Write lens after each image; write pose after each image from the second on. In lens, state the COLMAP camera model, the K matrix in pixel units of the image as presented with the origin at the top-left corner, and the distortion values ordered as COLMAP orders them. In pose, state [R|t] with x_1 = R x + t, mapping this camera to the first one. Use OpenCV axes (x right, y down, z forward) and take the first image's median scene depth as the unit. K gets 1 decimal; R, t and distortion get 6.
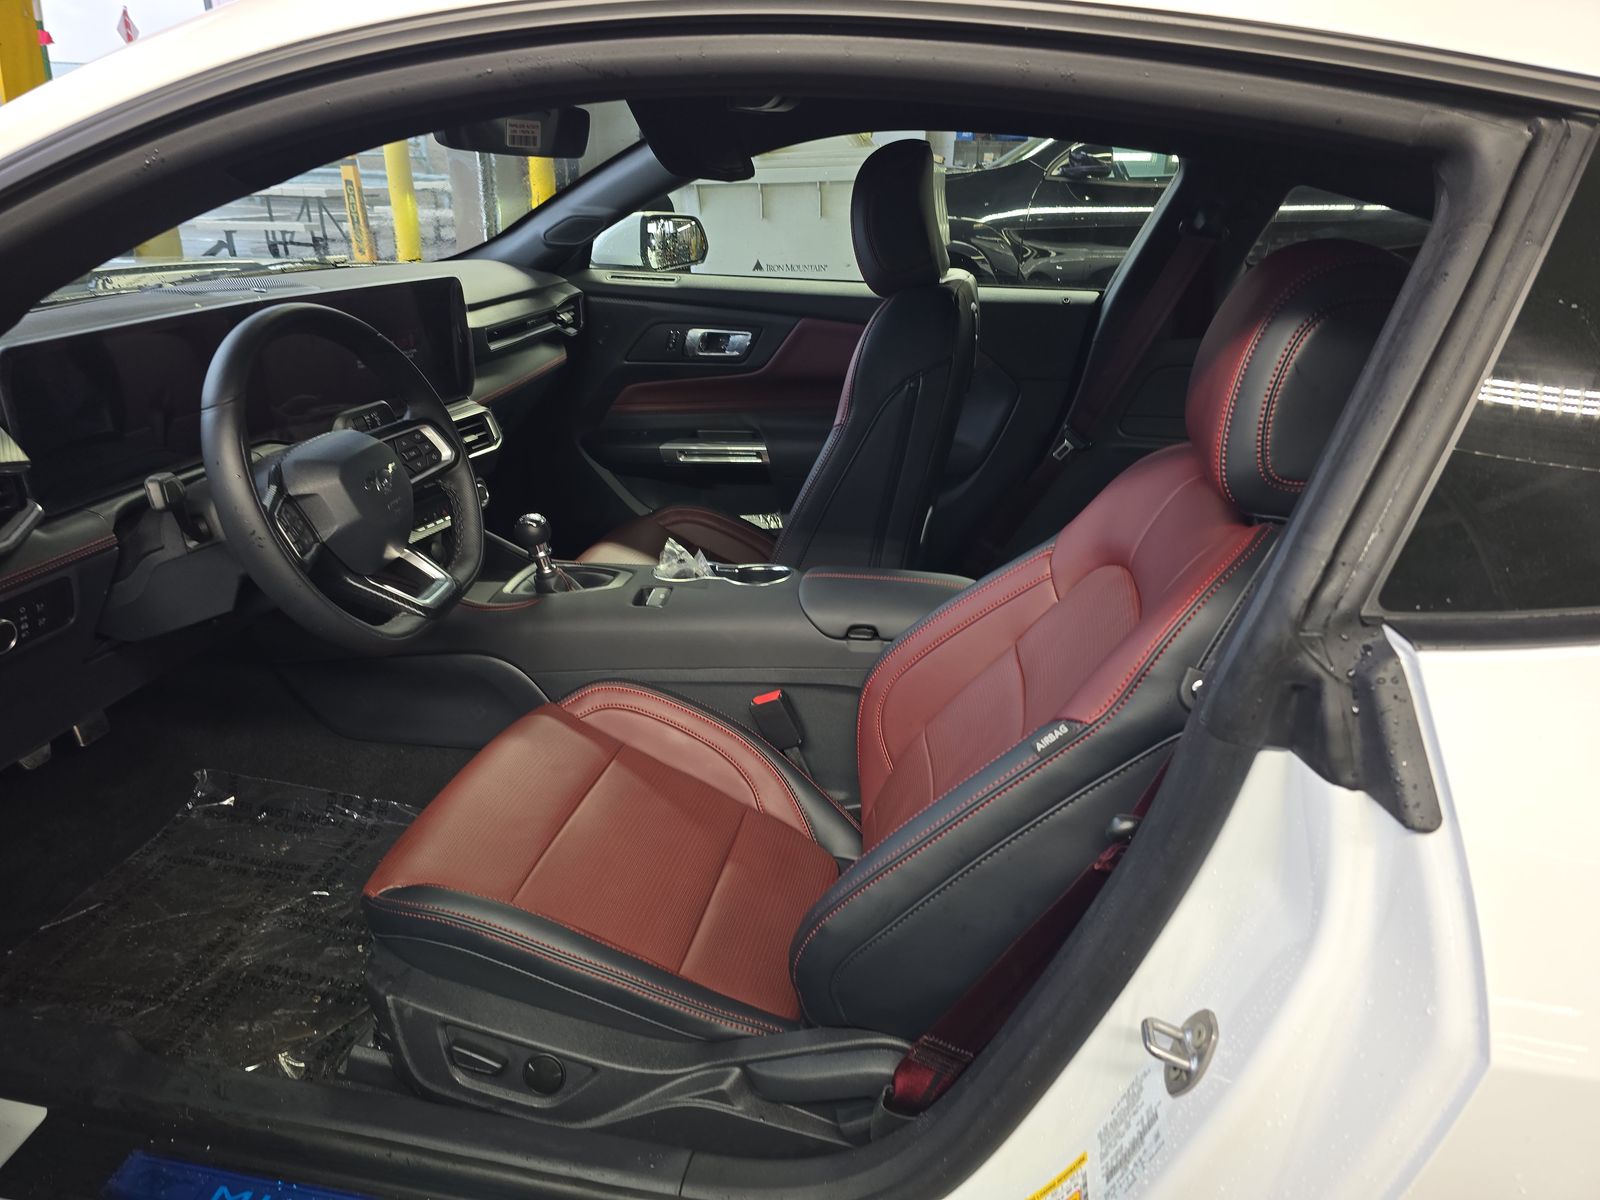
lens RADIAL K [[1085.3, 0, 800.0], [0, 1085.3, 600.0], [0, 0, 1]] dist [0.077246, -0.094958]
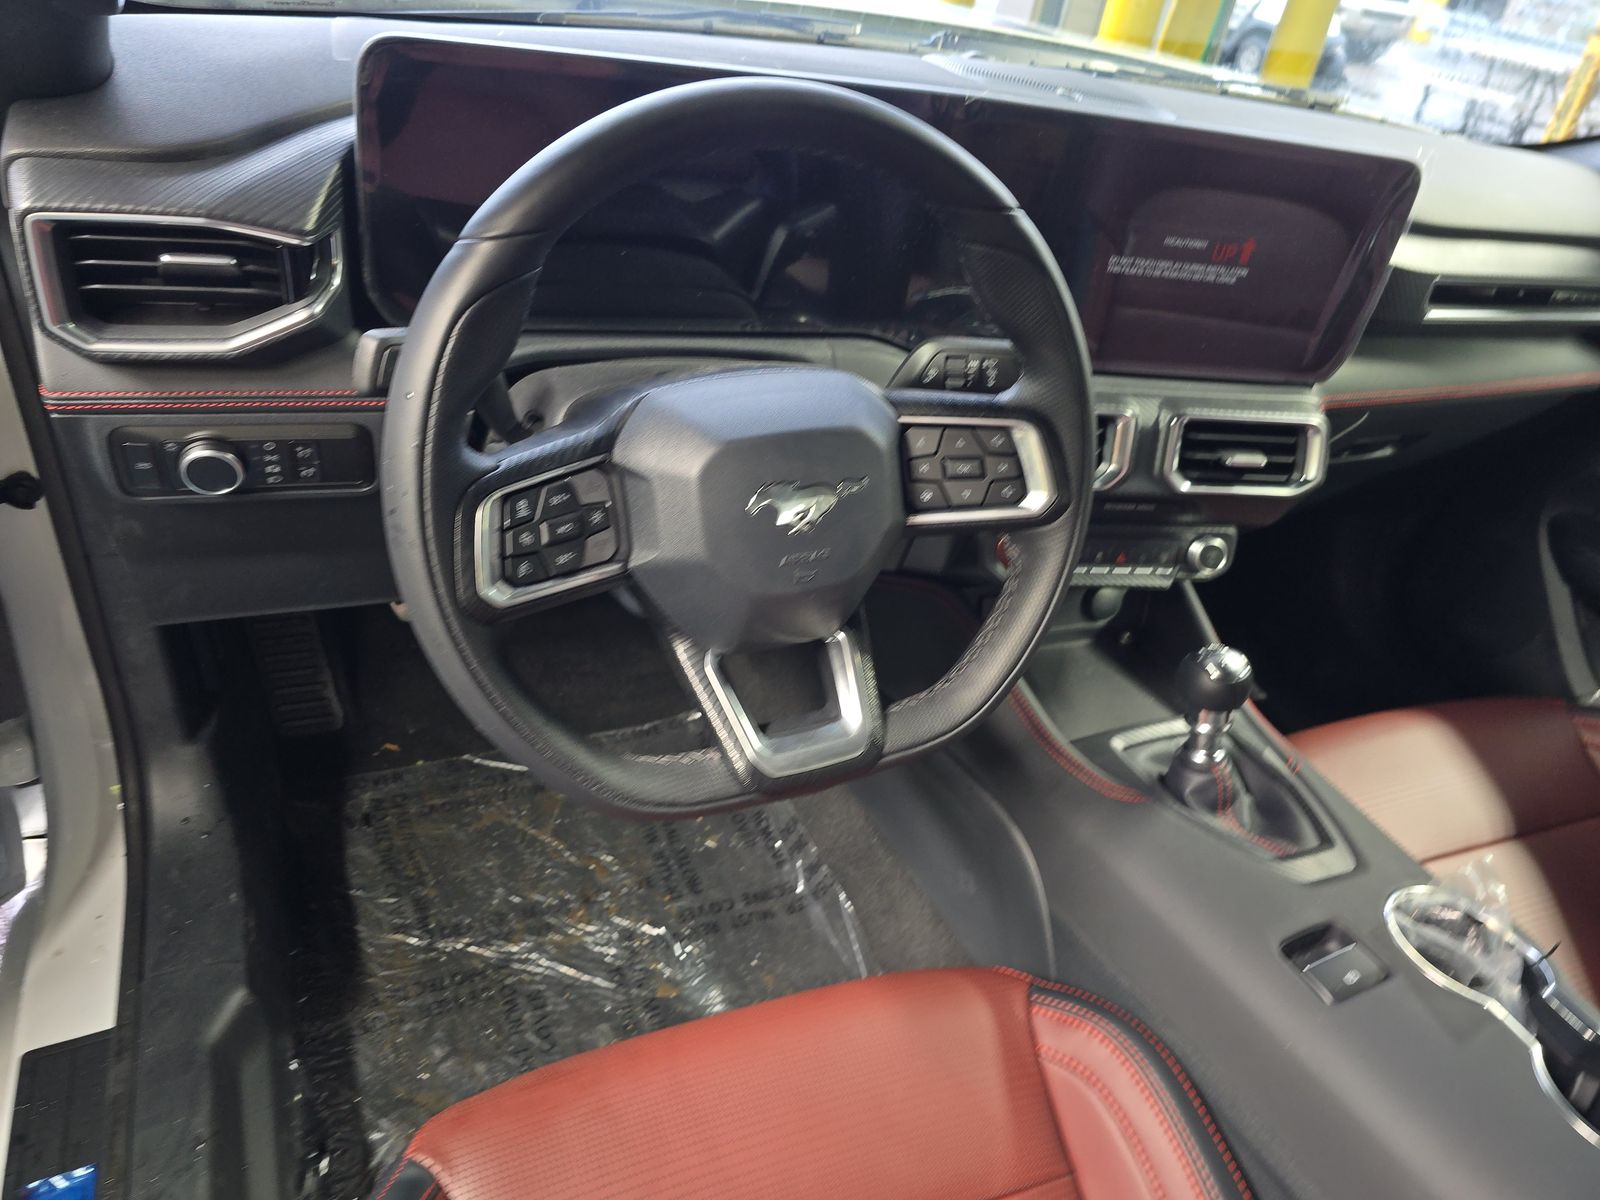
lens RADIAL K [[1085.3, 0, 800.0], [0, 1085.3, 600.0], [0, 0, 1]] dist [0.077246, -0.094958]
pose [[0.554548, 0.520752, -0.649072, -0.029924], [-0.444318, 0.844794, 0.298168, -0.117229], [0.703604, 0.123045, 0.699858, 0.368849]]
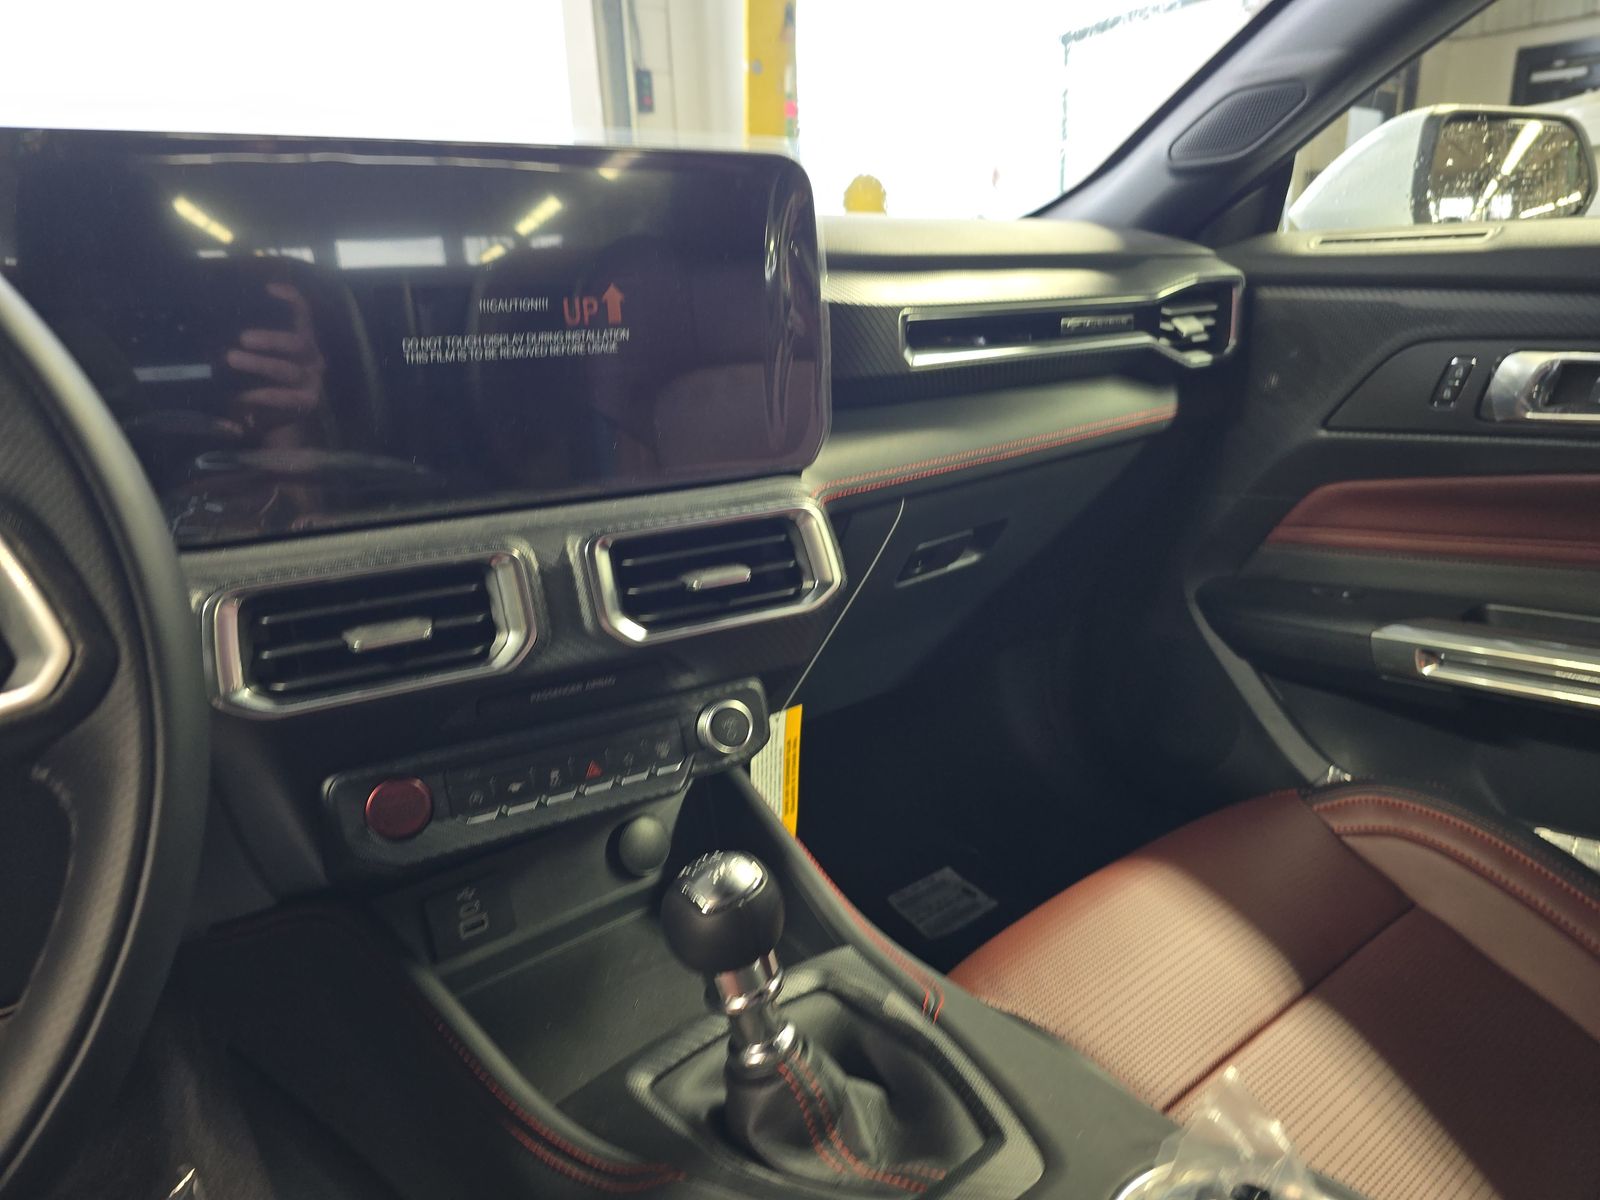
lens RADIAL K [[1085.3, 0, 800.0], [0, 1085.3, 600.0], [0, 0, 1]] dist [0.077246, -0.094958]
pose [[0.774298, 0.133279, -0.618627, -0.042190], [-0.192631, 0.980819, -0.029792, -0.103176], [0.602791, 0.142235, 0.785119, 0.562683]]
